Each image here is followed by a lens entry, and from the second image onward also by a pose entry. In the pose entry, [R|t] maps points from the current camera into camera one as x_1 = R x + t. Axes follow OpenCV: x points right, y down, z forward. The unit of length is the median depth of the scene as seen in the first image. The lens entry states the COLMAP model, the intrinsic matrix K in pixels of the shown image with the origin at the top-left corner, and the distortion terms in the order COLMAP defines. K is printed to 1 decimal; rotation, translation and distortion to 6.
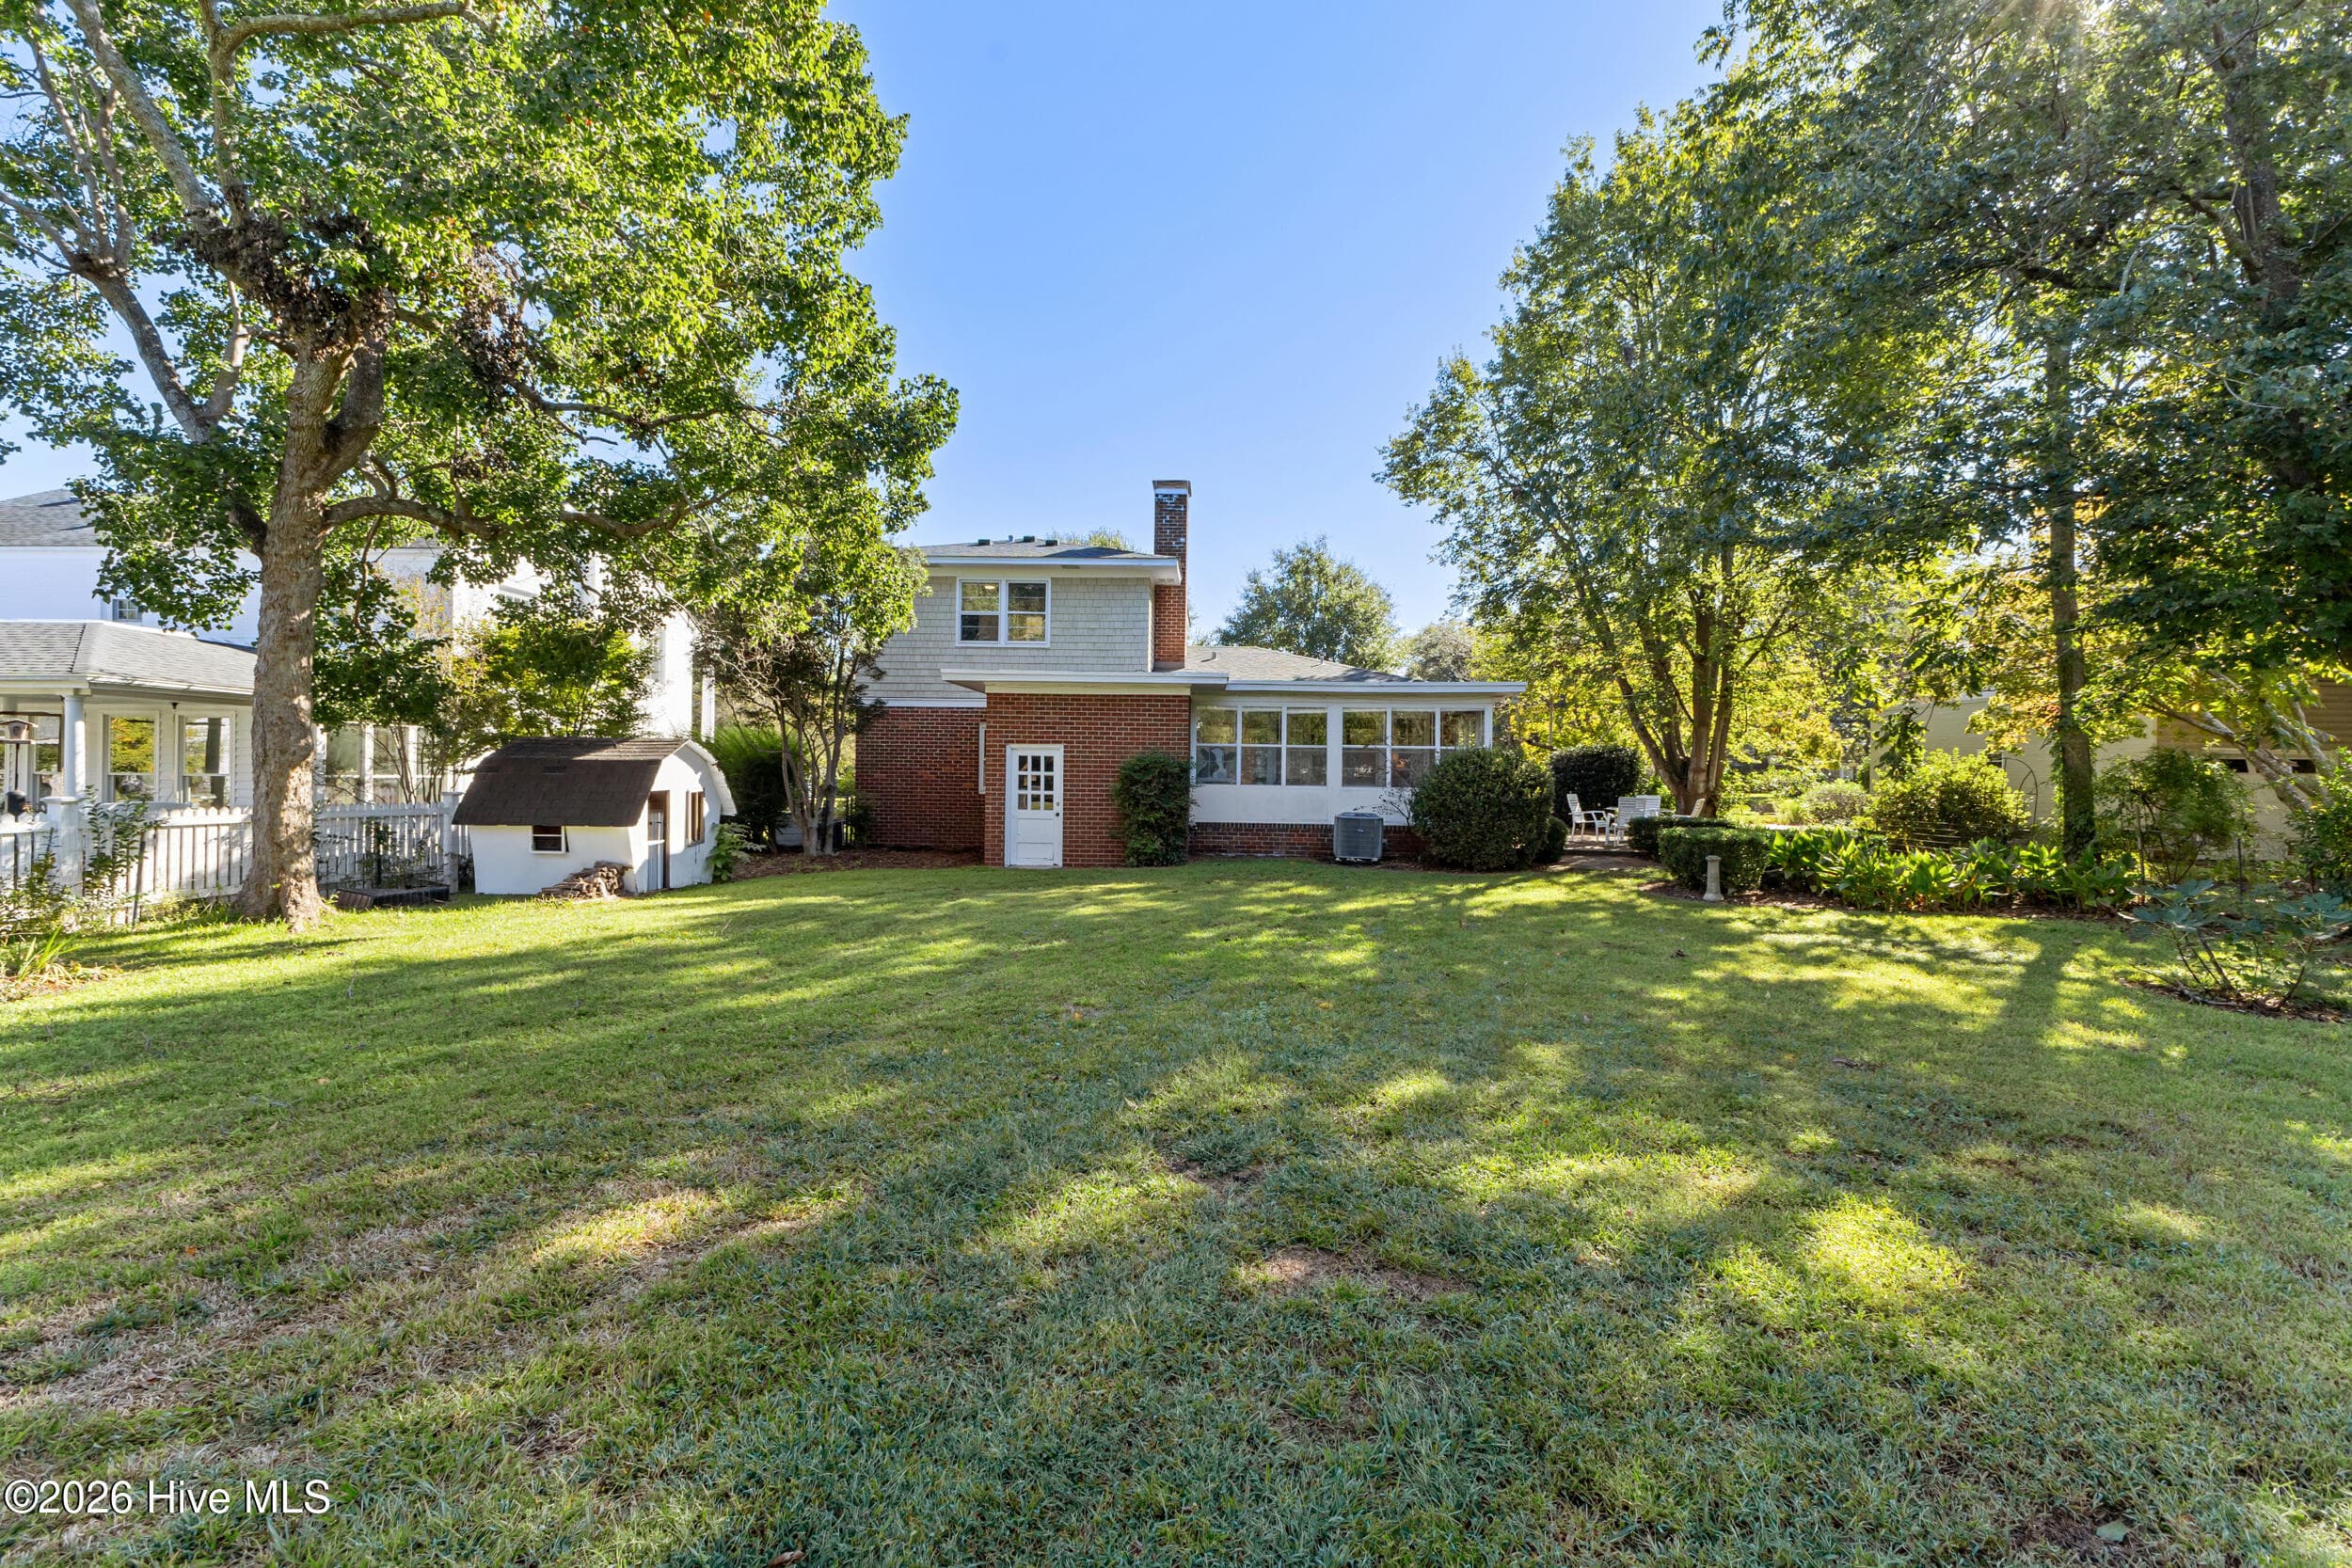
lens RADIAL K [[1163.8, 0, 1142.1], [0, 1163.8, 775.0], [0, 0, 1]] dist [0.000059, 0.000790]
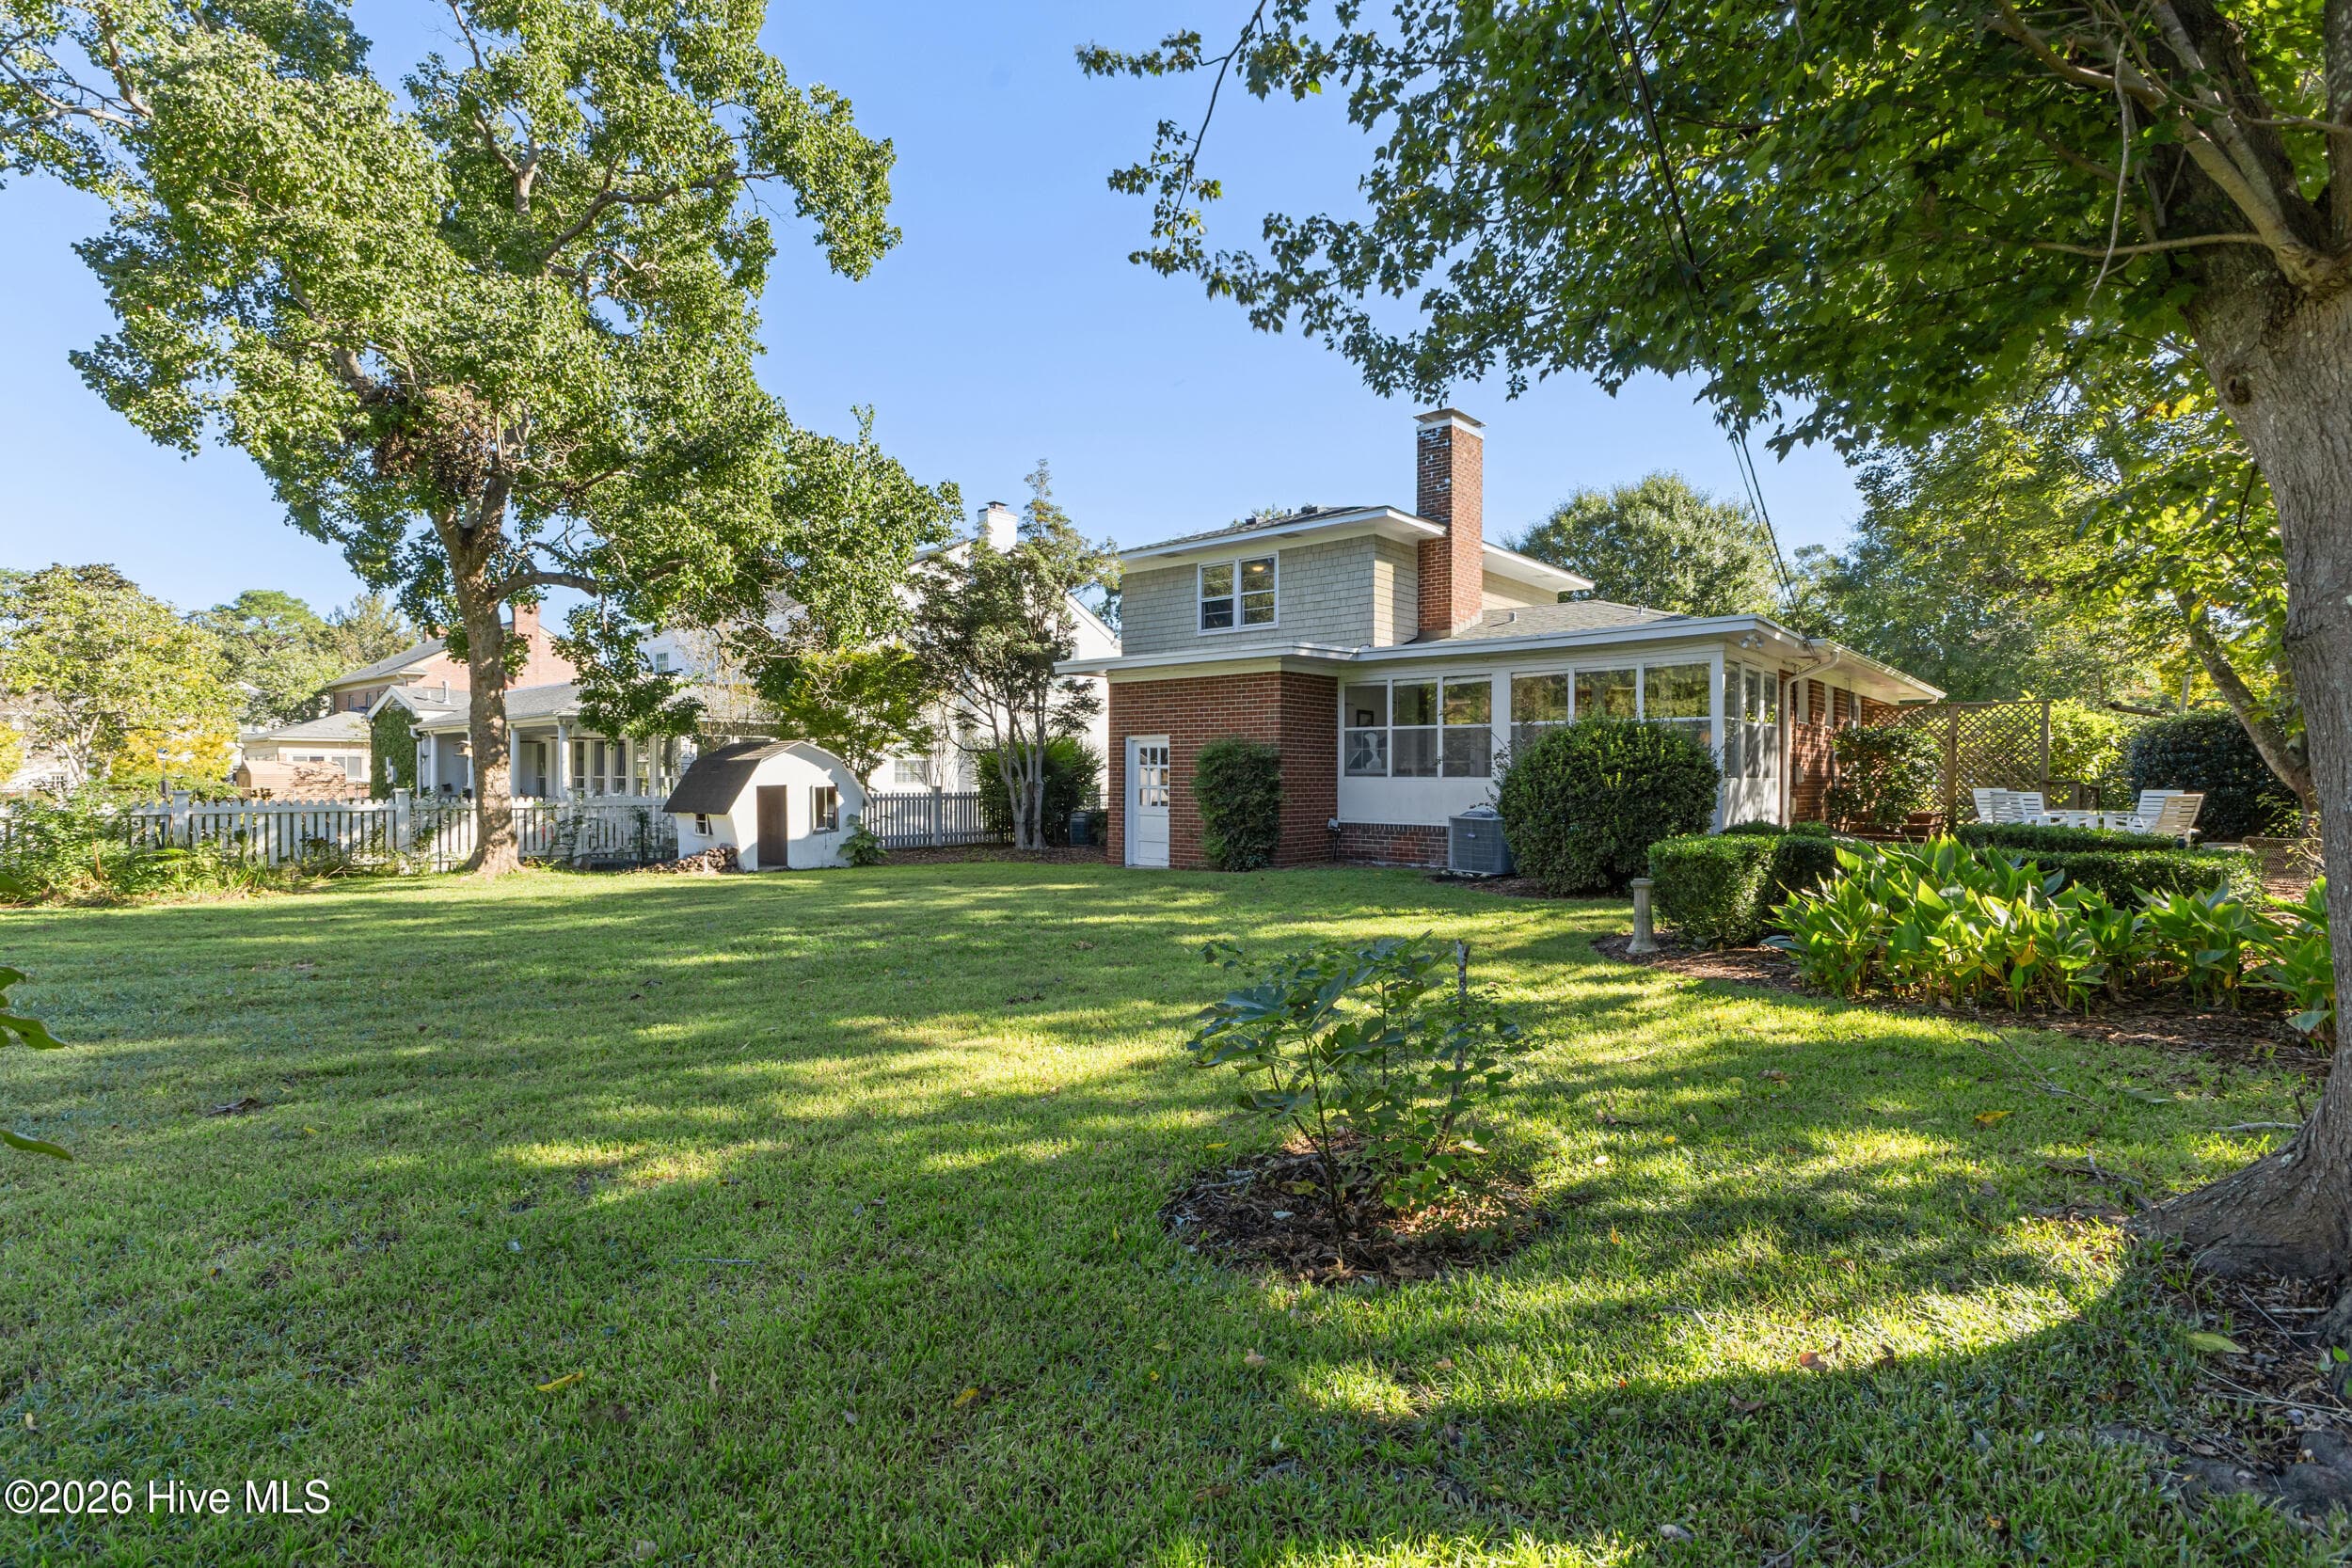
lens RADIAL K [[1163.8, 0, 1142.1], [0, 1163.8, 775.0], [0, 0, 1]] dist [0.000059, 0.000790]
pose [[0.753020, -0.012263, -0.657884, 0.501565], [0.007042, 0.999919, -0.010578, 0.014527], [0.657960, 0.003332, 0.753045, 0.298469]]
